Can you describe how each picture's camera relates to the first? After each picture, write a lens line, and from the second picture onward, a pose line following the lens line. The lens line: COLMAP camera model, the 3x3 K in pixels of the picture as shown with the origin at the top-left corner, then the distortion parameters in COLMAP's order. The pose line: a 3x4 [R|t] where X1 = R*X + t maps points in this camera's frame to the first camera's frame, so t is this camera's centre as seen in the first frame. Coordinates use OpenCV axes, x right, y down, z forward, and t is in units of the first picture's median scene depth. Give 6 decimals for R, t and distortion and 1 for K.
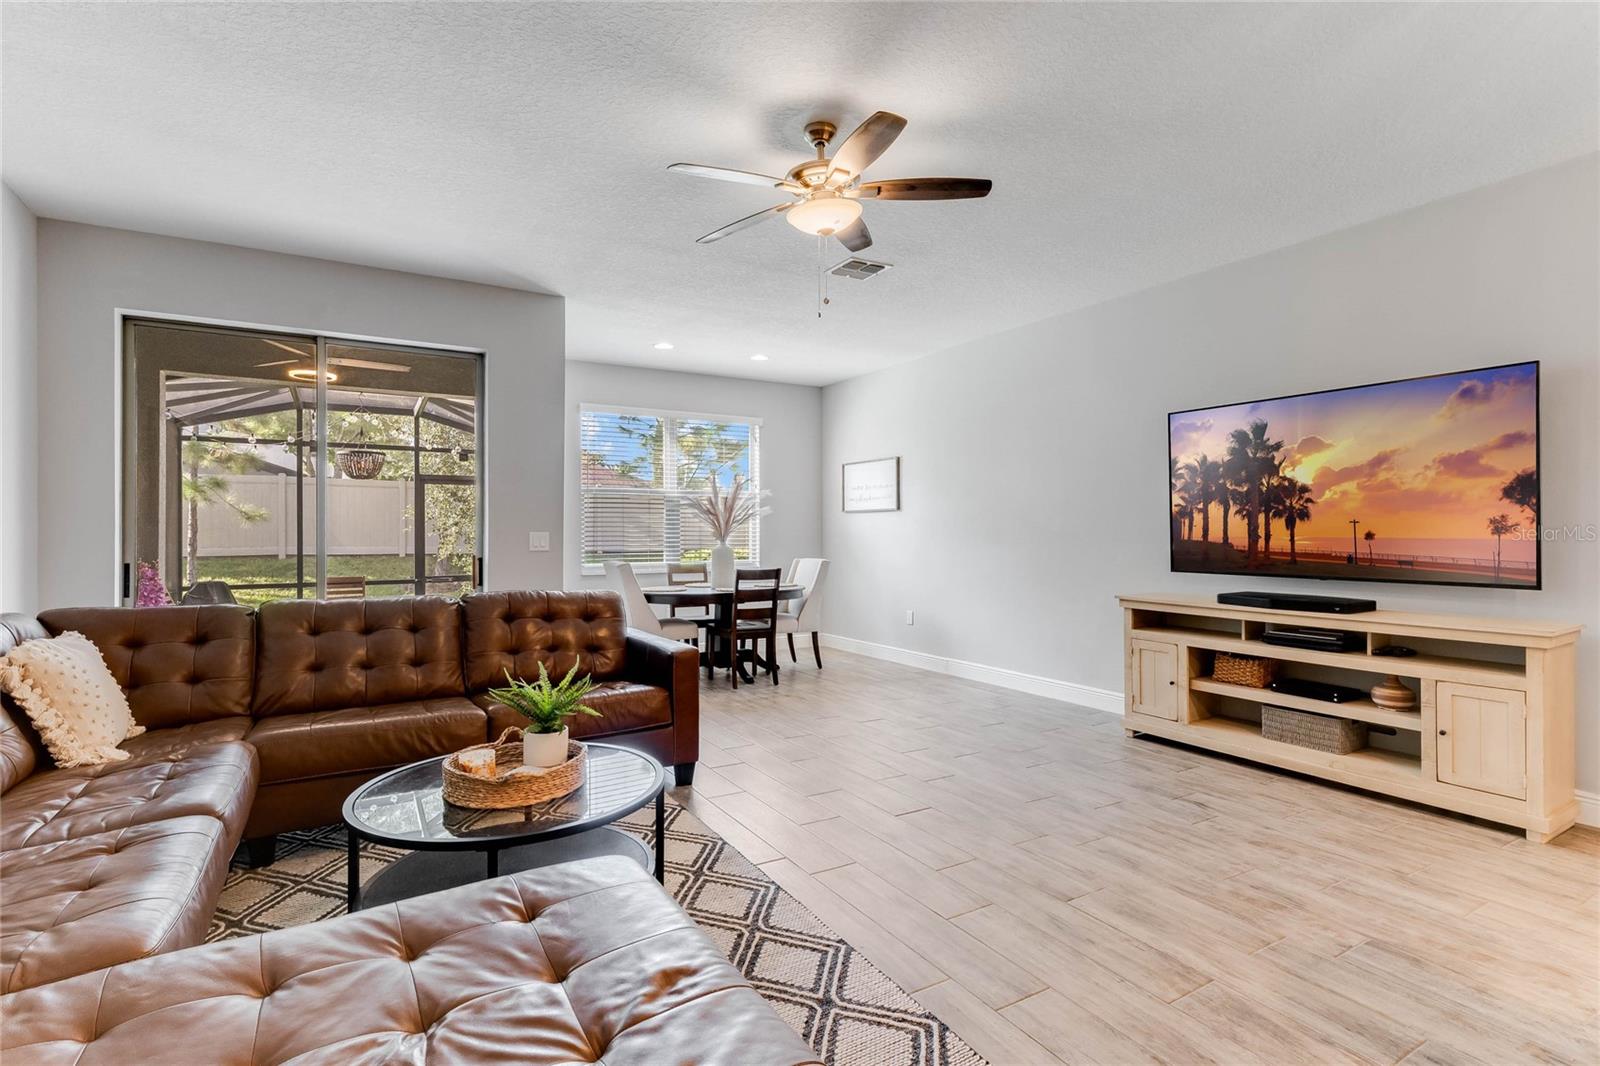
lens RADIAL K [[769.9, 0, 800.0], [0, 769.9, 533.0], [0, 0, 1]] dist [0.001257, 0.001045]
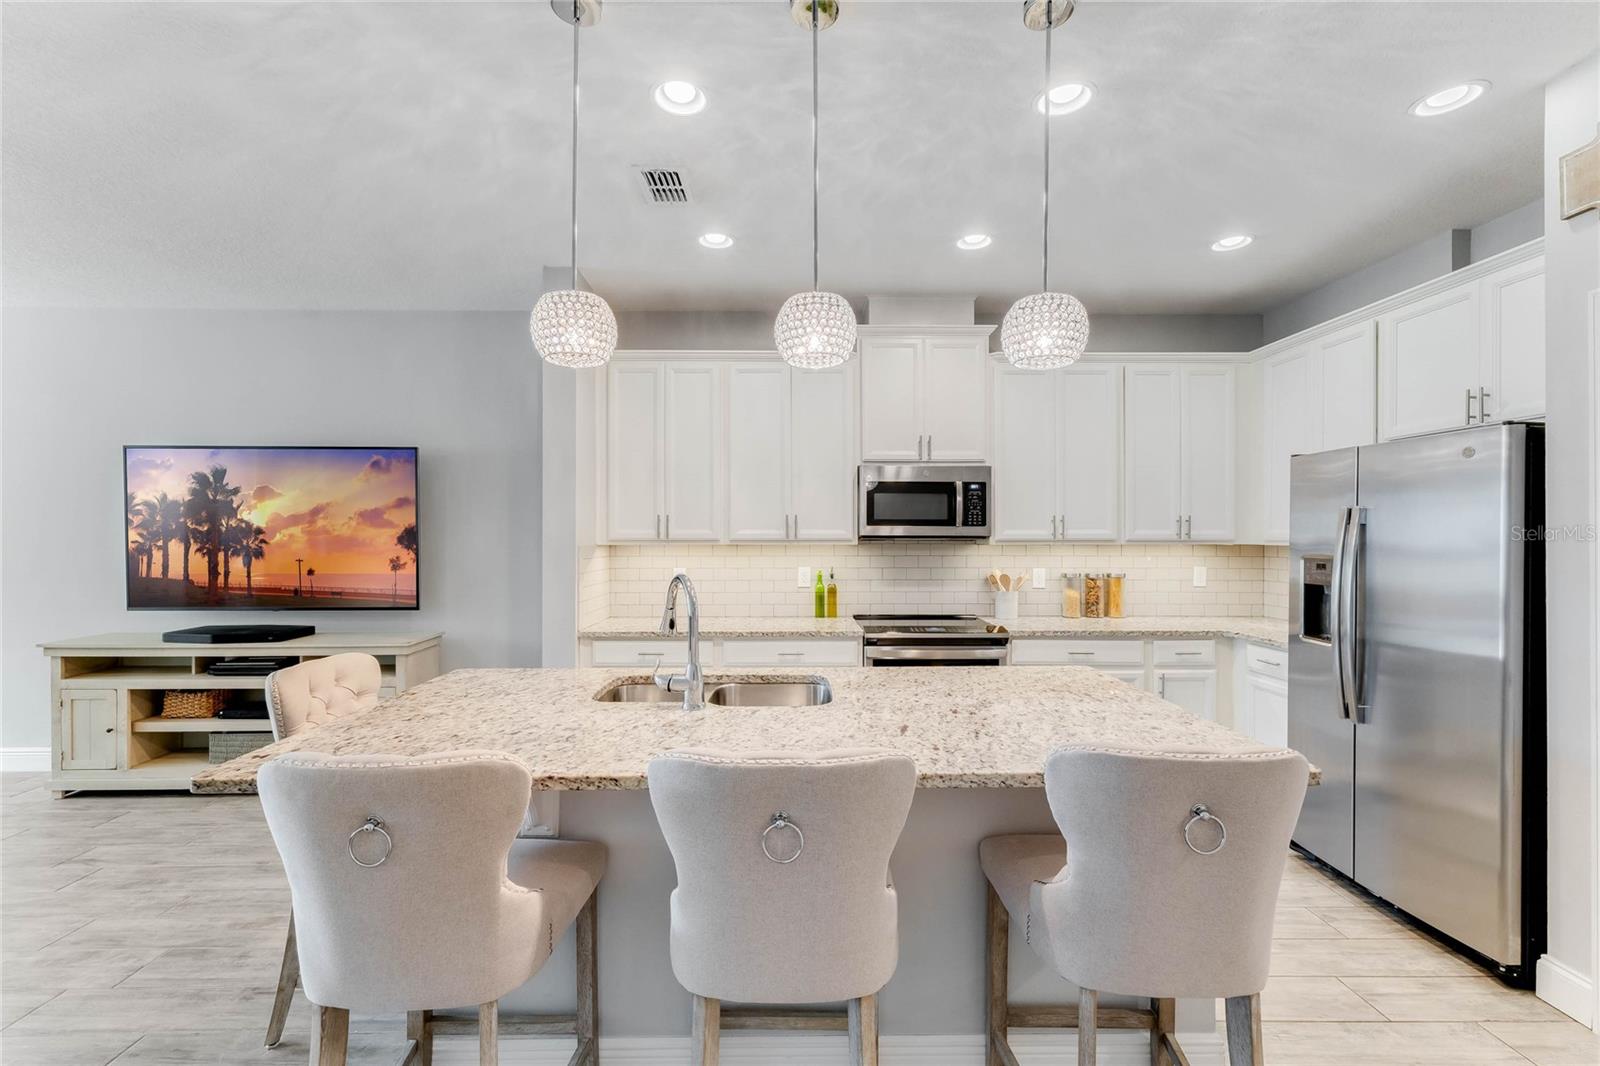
lens RADIAL K [[670.3, 0, 800.3], [0, 670.3, 530.3], [0, 0, 1]] dist [0.003164, 0.000273]
pose [[0.491835, 0.009875, 0.870632, 0.183739], [0.001407, 0.999925, -0.012136, -0.043936], [-0.870687, 0.007194, 0.491784, -0.166173]]
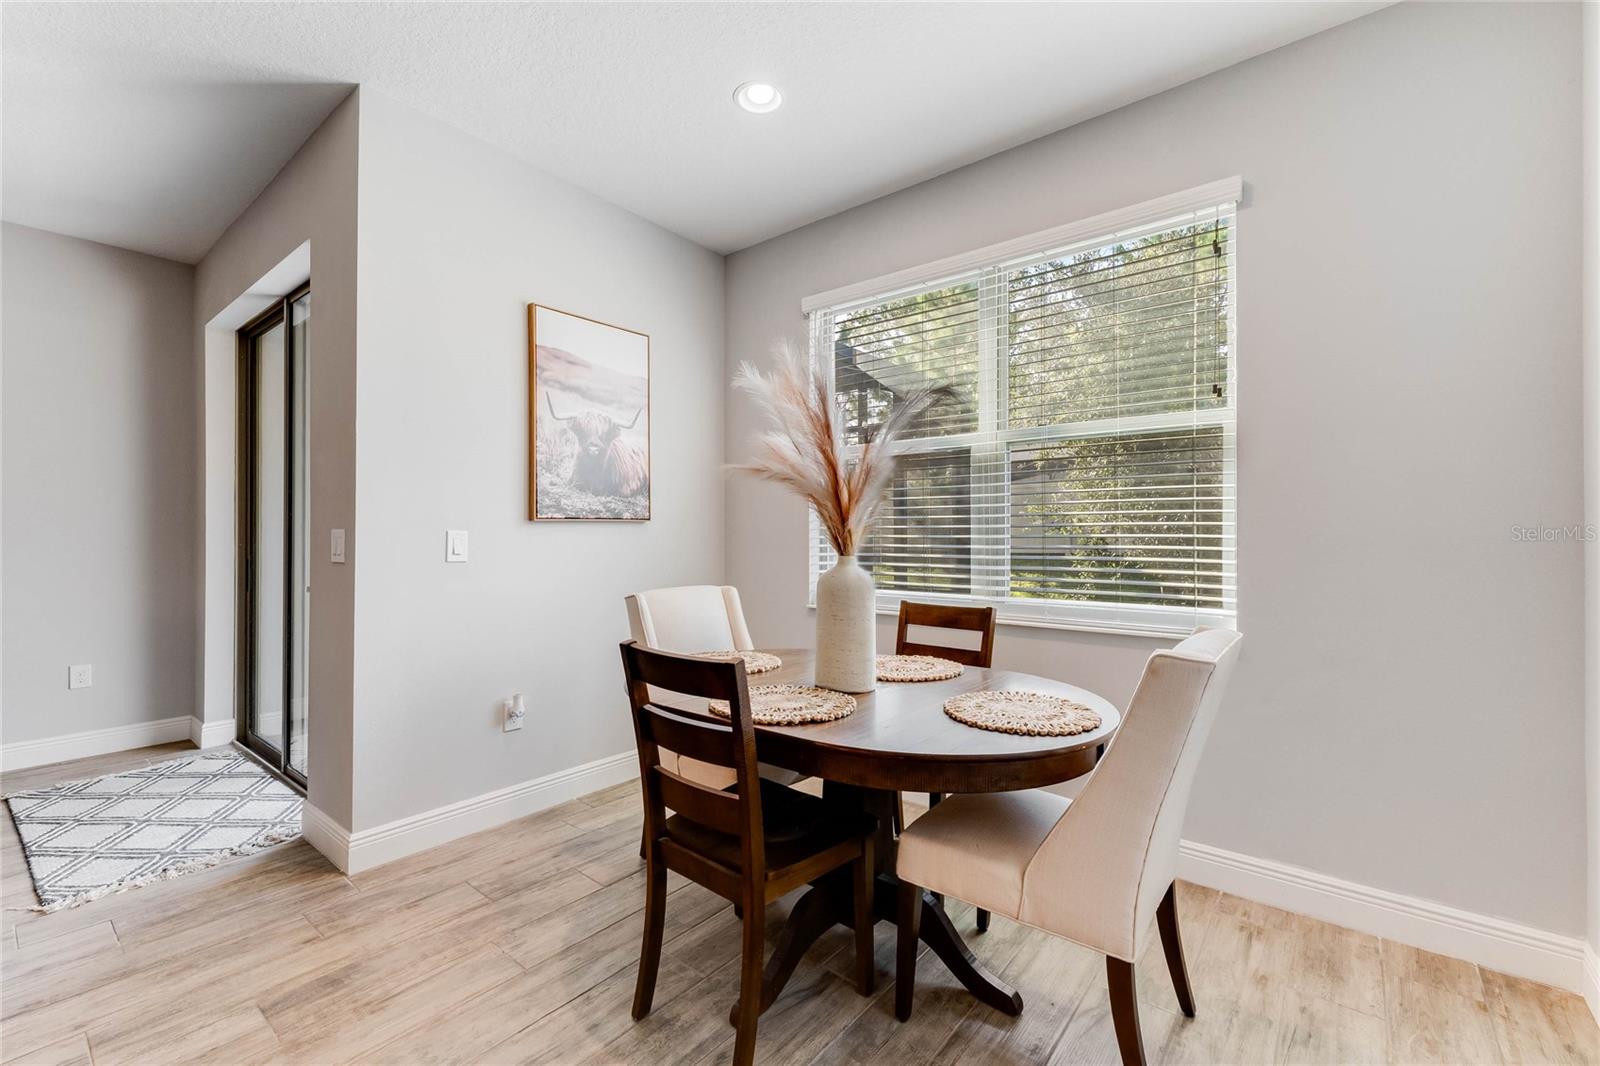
lens RADIAL K [[678.0, 0, 795.0], [0, 678.0, 532.3], [0, 0, 1]] dist [0.003133, 0.000204]
pose [[0.345599, -0.001278, -0.938382, 0.293830], [-0.001994, 0.999996, -0.002096, 0.002581], [0.938380, 0.002596, 0.345595, 1.398981]]
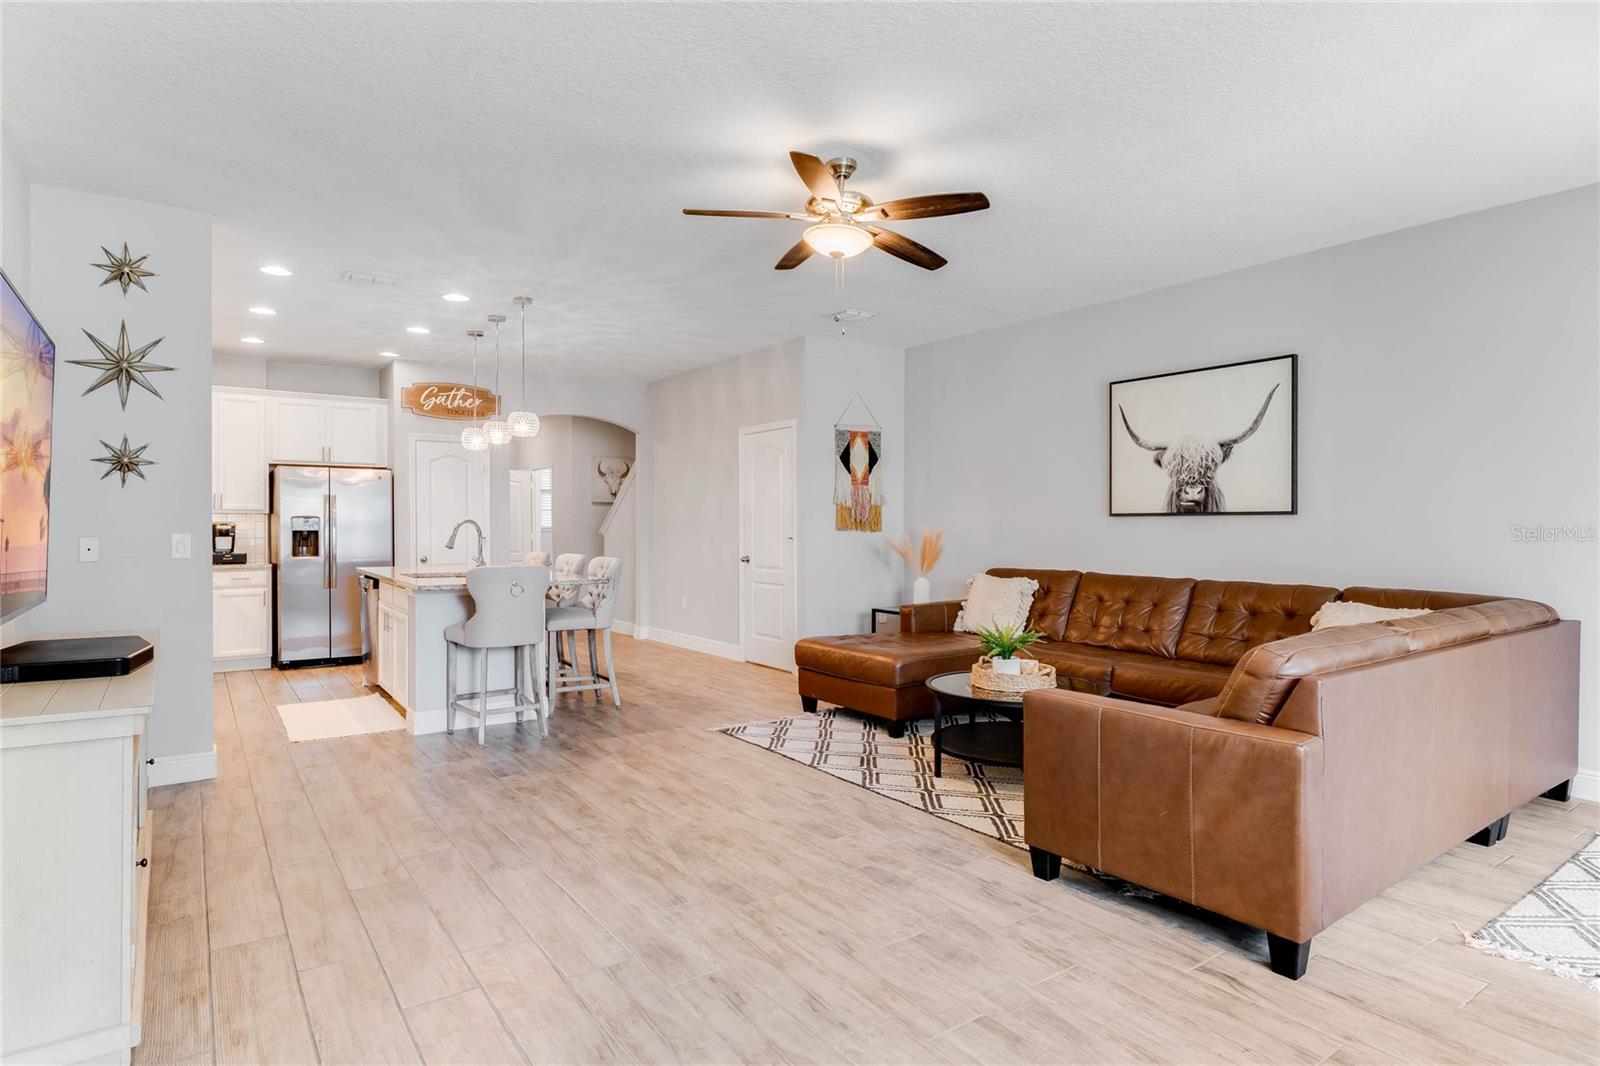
lens RADIAL K [[870.8, 0, 795.8], [0, 870.8, 529.9], [0, 0, 1]] dist [-0.004385, -0.001010]
pose [[-0.996972, 0.002886, -0.077708, 0.137640], [0.002291, 0.999967, 0.007741, -0.010483], [0.077728, 0.007540, -0.996946, 1.622124]]
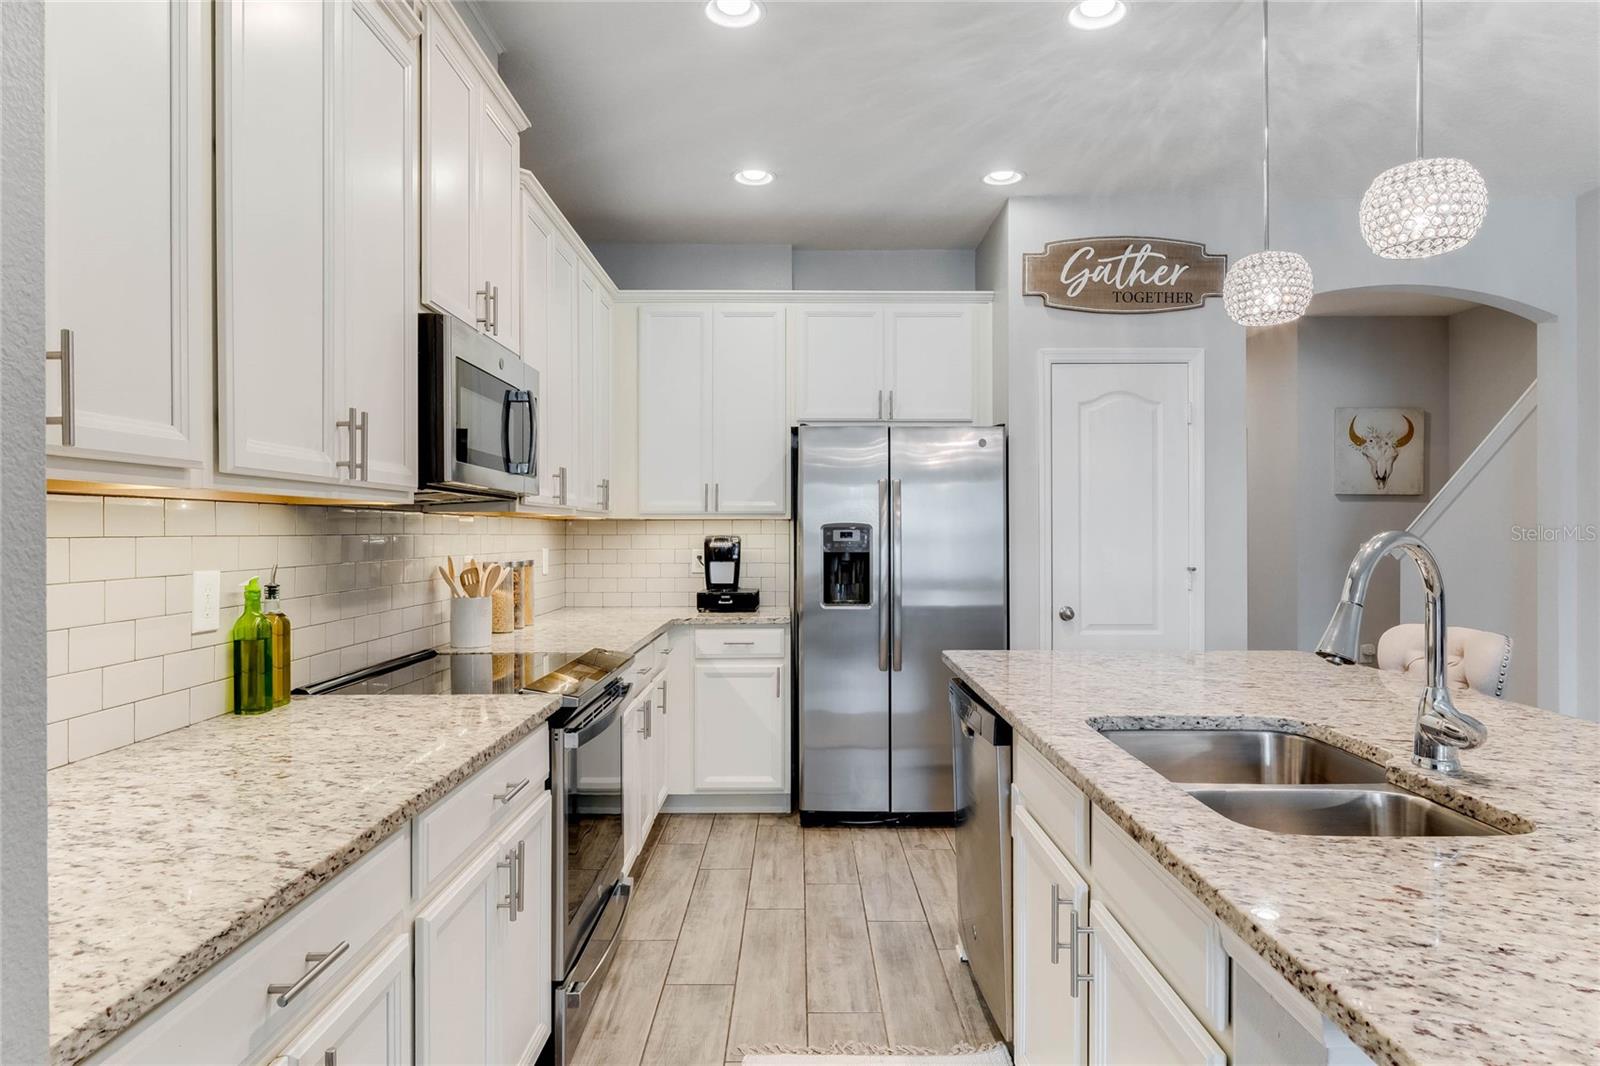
lens RADIAL K [[900.1, 0, 801.2], [0, 900.1, 528.5], [0, 0, 1]] dist [-0.007693, -0.000720]
pose [[-0.862789, 0.004832, 0.505541, 0.589225], [0.003203, 0.999987, -0.004092, -0.018641], [-0.505554, -0.001911, -0.862793, 0.552016]]
